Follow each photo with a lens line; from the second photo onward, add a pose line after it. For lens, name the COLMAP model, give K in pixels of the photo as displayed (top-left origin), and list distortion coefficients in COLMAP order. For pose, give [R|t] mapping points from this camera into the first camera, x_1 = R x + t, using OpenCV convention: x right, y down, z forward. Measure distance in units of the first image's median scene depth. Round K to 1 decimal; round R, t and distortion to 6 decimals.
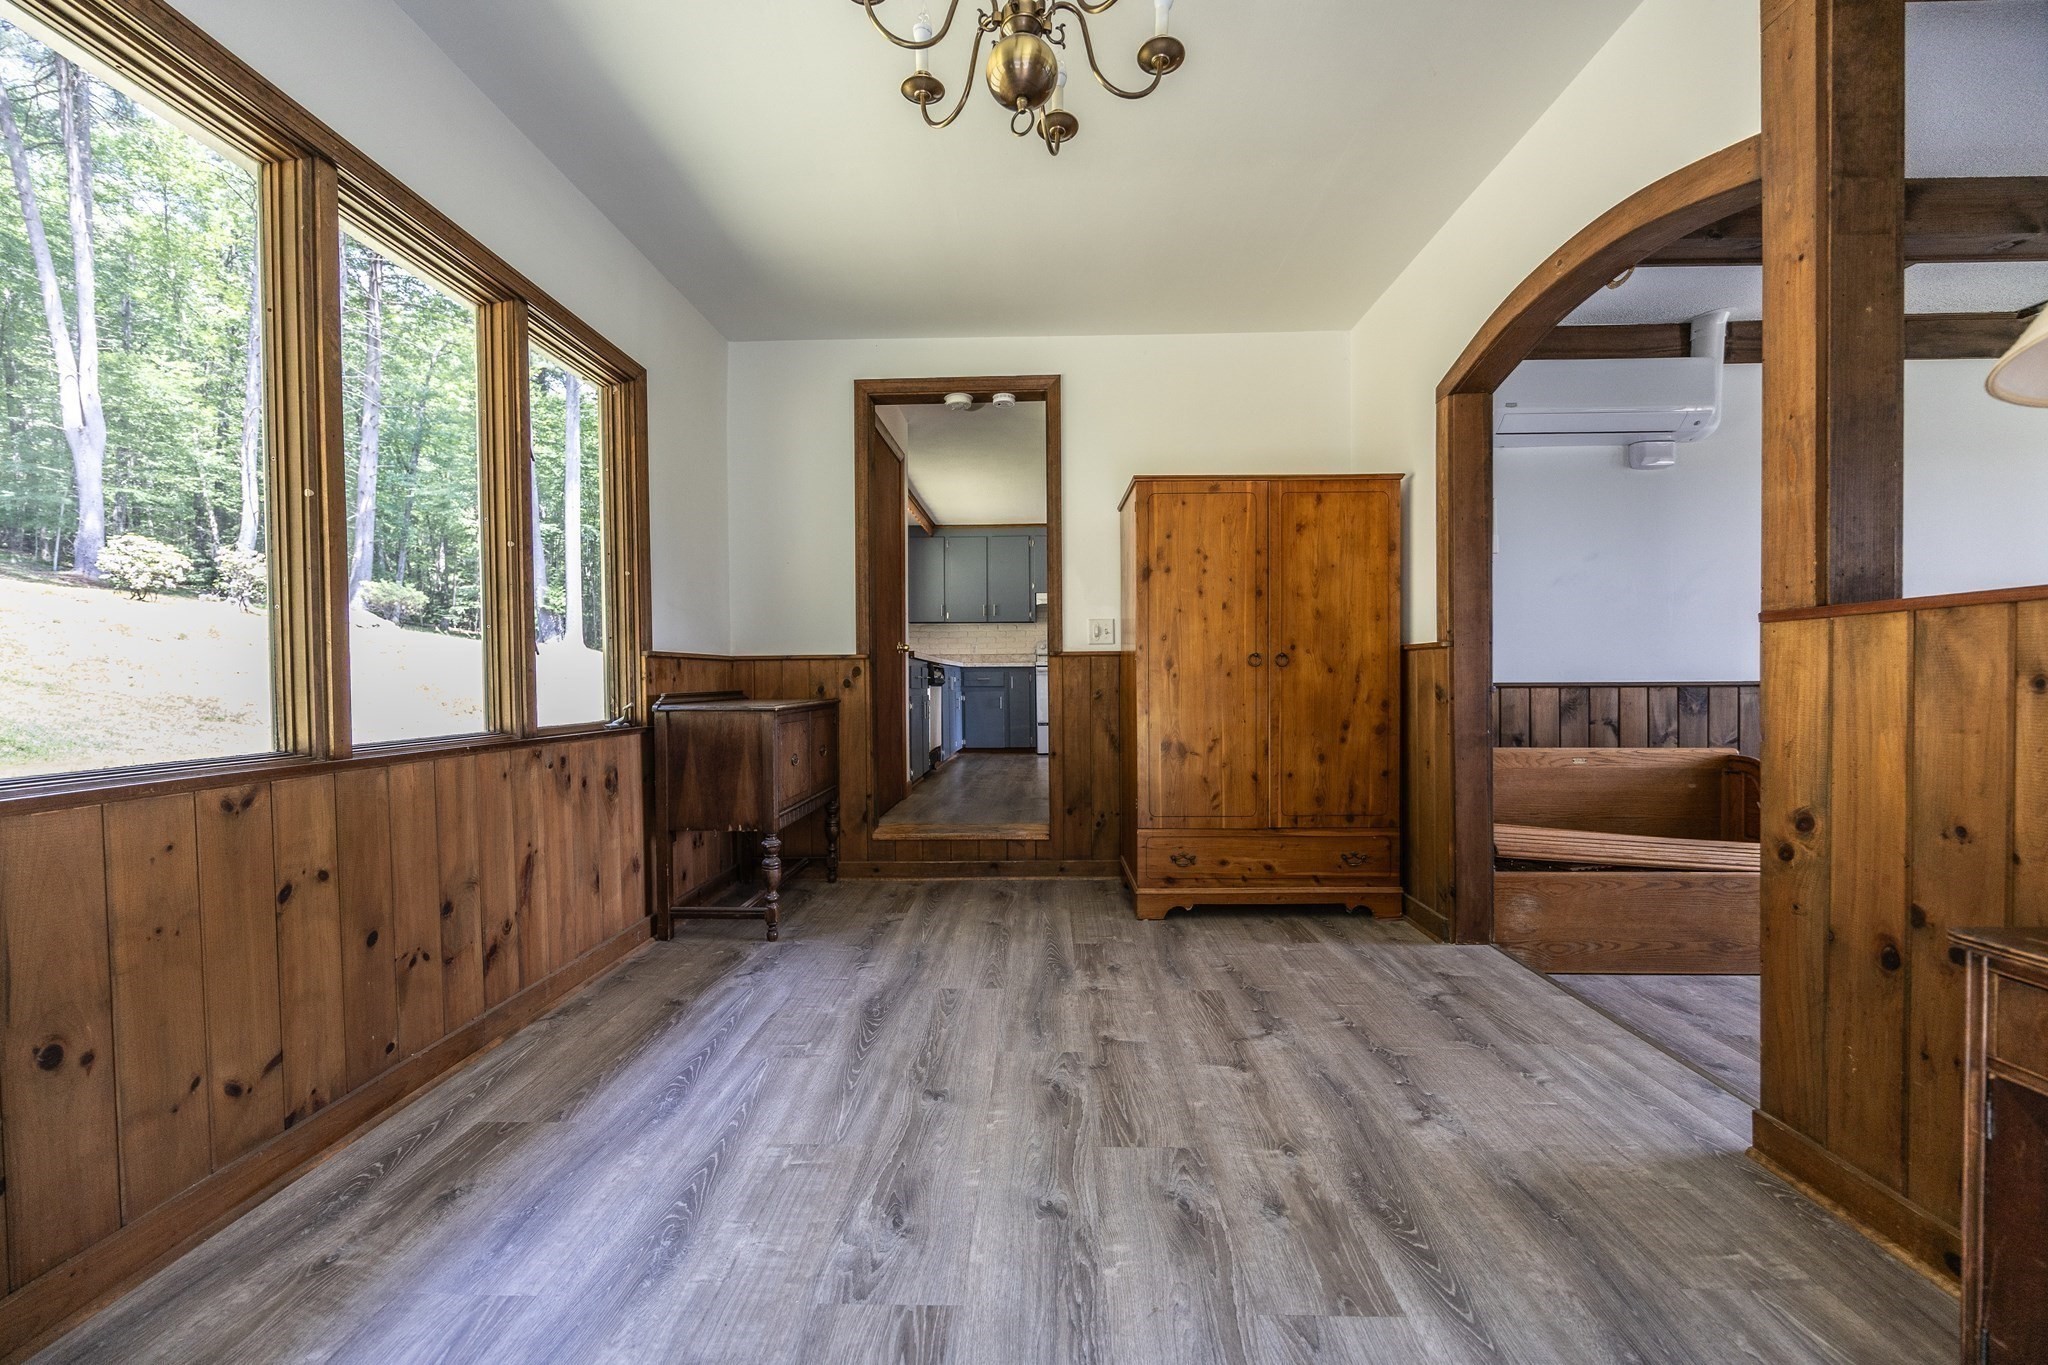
lens RADIAL K [[789.5, 0, 1026.4], [0, 789.5, 685.3], [0, 0, 1]] dist [-0.002699, -0.000018]
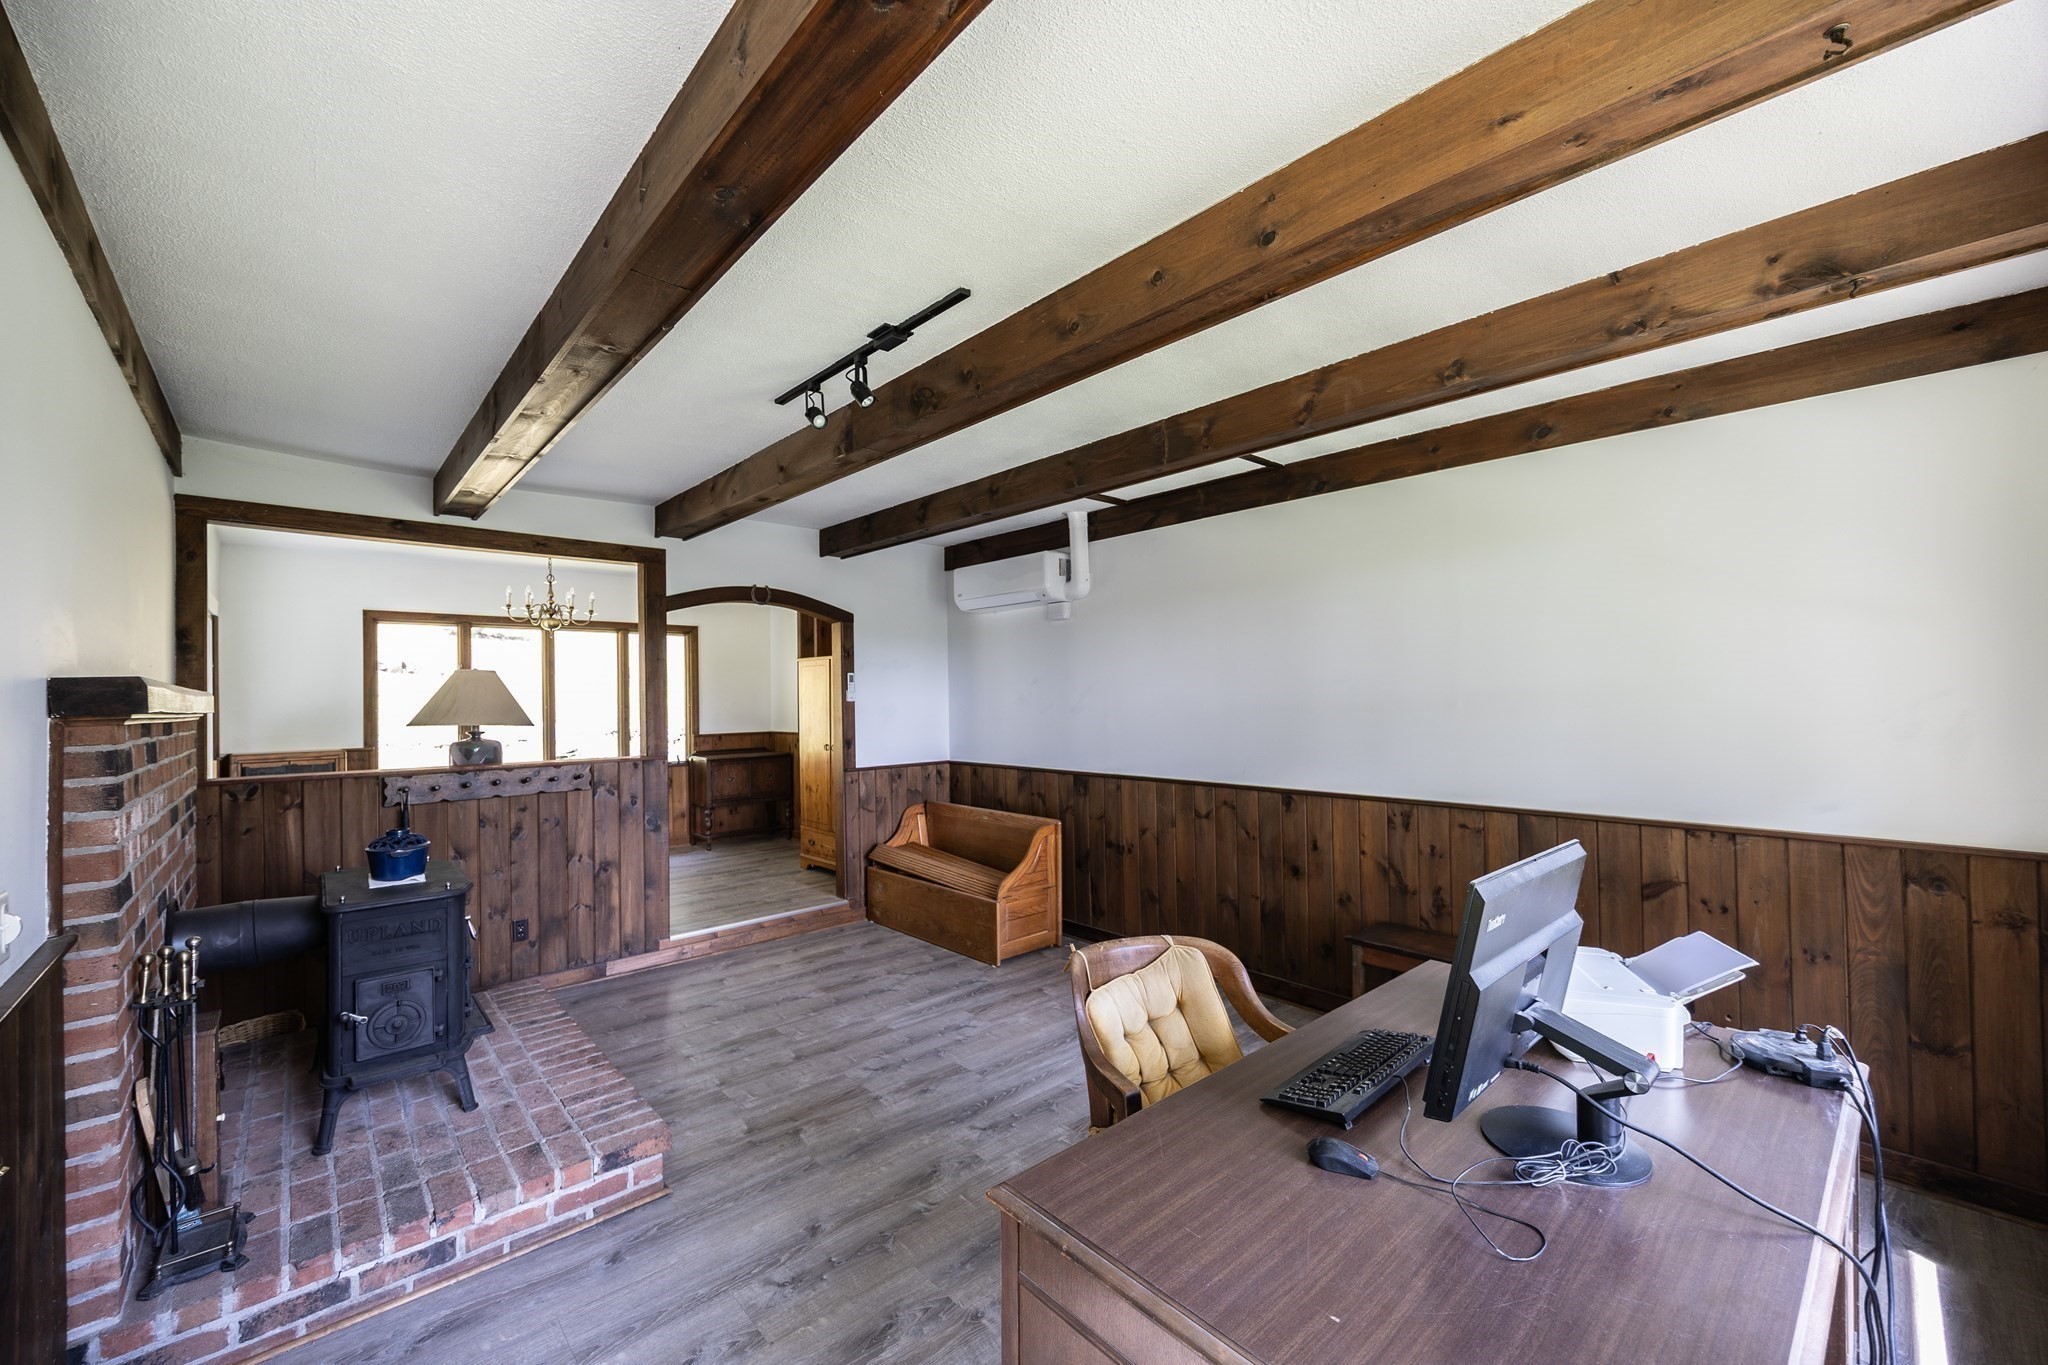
lens RADIAL K [[803.6, 0, 1024.0], [0, 803.6, 688.3], [0, 0, 1]] dist [-0.001357, 0.000190]
pose [[0.697414, -0.008496, -0.716618, 3.654422], [0.001526, 0.999945, -0.010370, -0.279012], [0.716667, 0.006138, 0.697389, -0.137192]]
